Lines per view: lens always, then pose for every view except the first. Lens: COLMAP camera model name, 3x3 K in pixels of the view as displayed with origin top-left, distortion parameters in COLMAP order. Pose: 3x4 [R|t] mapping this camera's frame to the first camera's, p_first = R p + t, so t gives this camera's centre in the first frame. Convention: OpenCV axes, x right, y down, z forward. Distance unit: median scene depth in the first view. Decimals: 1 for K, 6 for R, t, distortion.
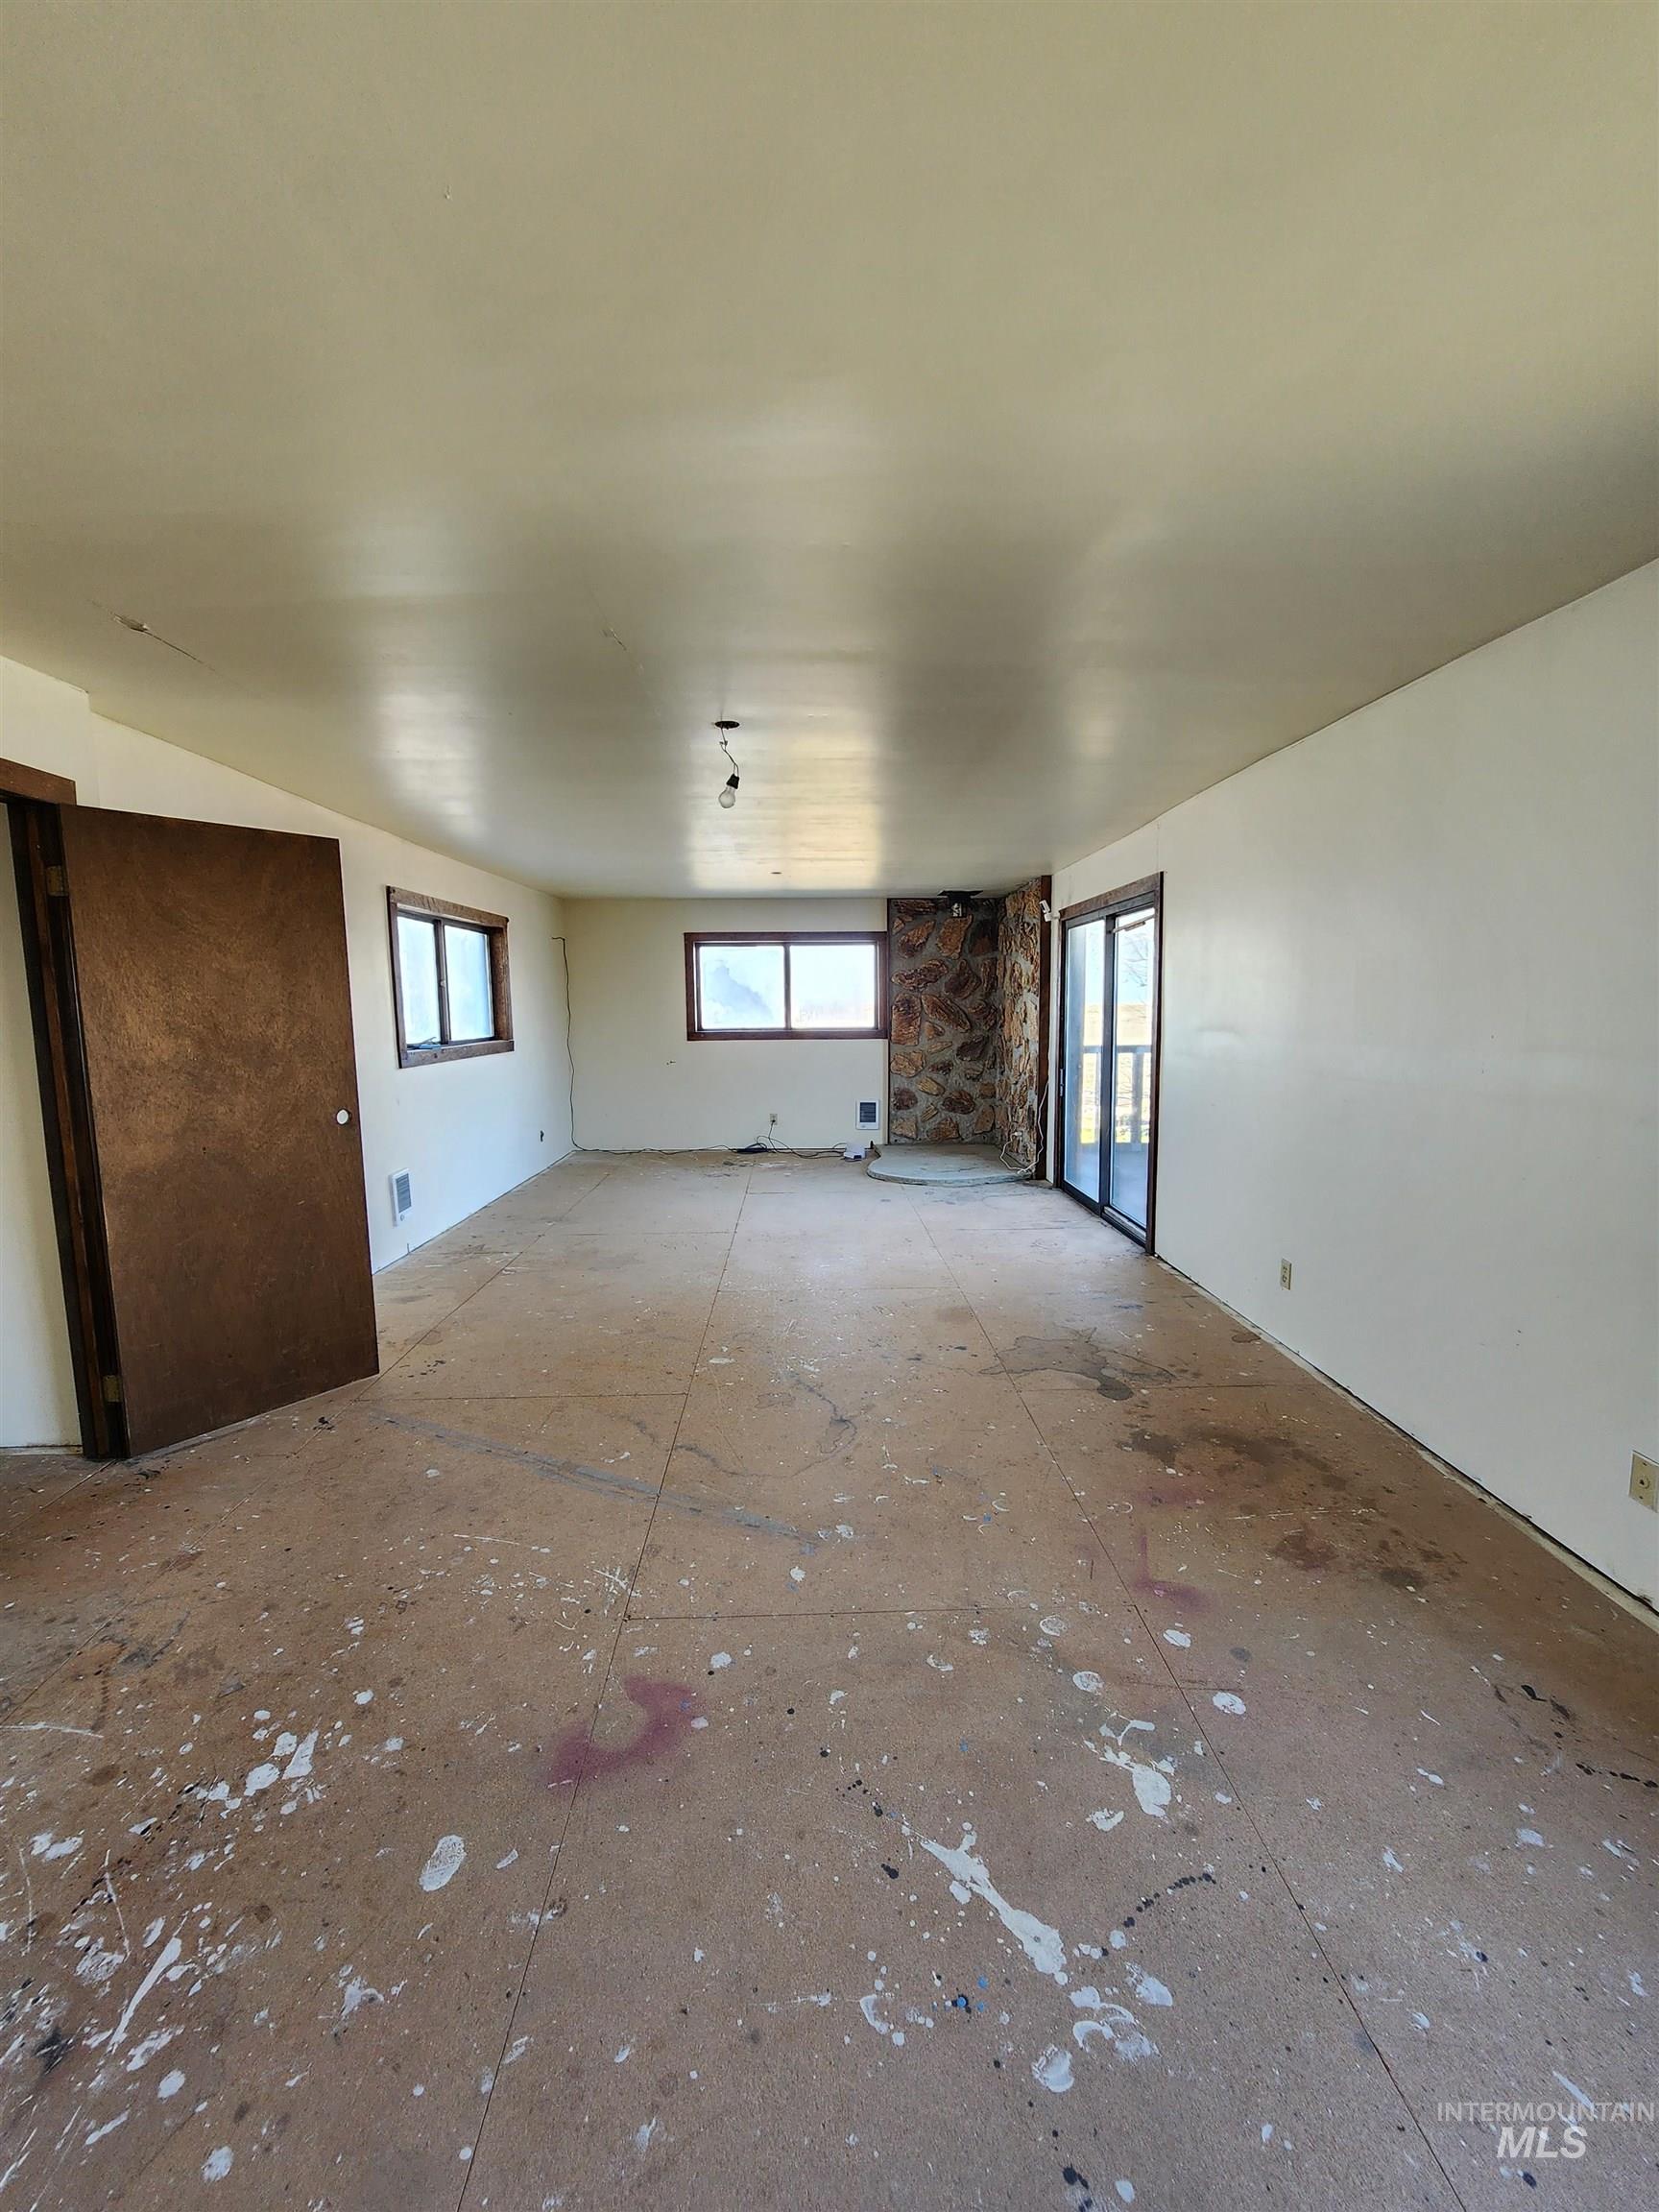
lens RADIAL K [[900.1, 0, 829.5], [0, 900.1, 1106.0], [0, 0, 1]] dist [-0.002514, 0.000088]
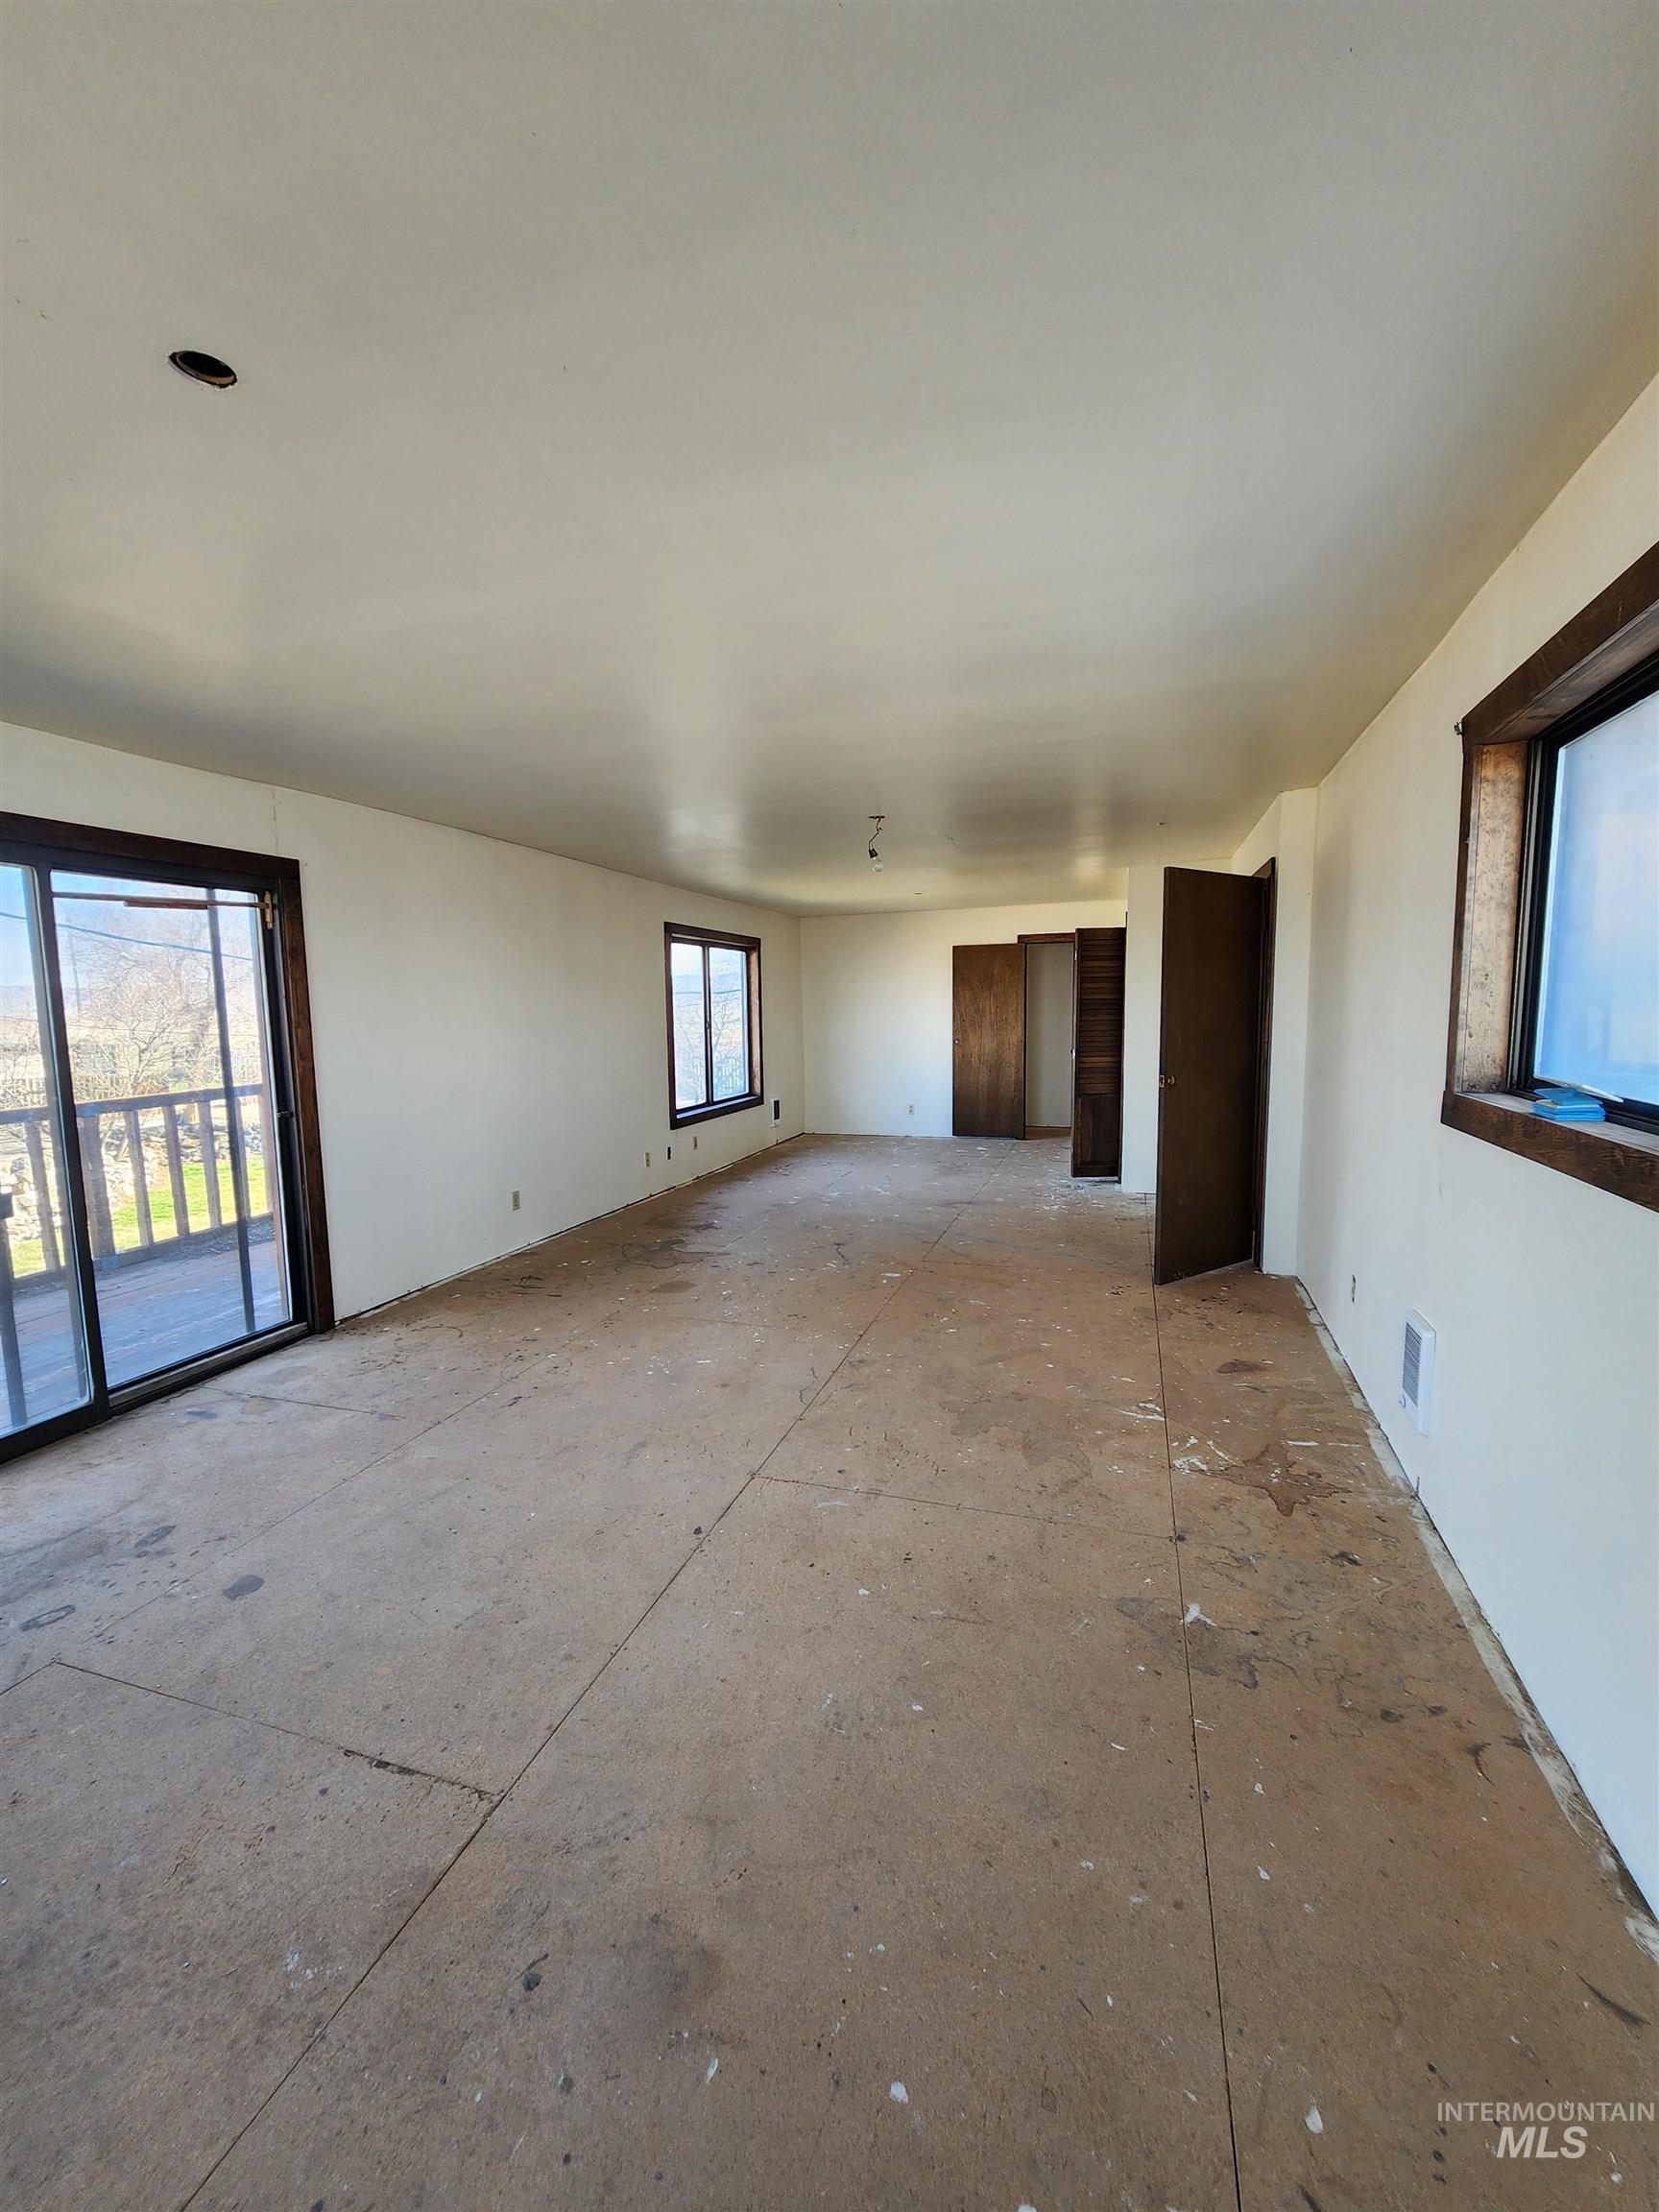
lens RADIAL K [[900.1, 0, 829.5], [0, 900.1, 1106.0], [0, 0, 1]] dist [-0.002514, 0.000088]
pose [[-0.938493, -0.005813, 0.345250, -0.407658], [0.071129, 0.975160, 0.209770, -0.200254], [-0.337893, 0.221425, -0.914767, 1.819793]]
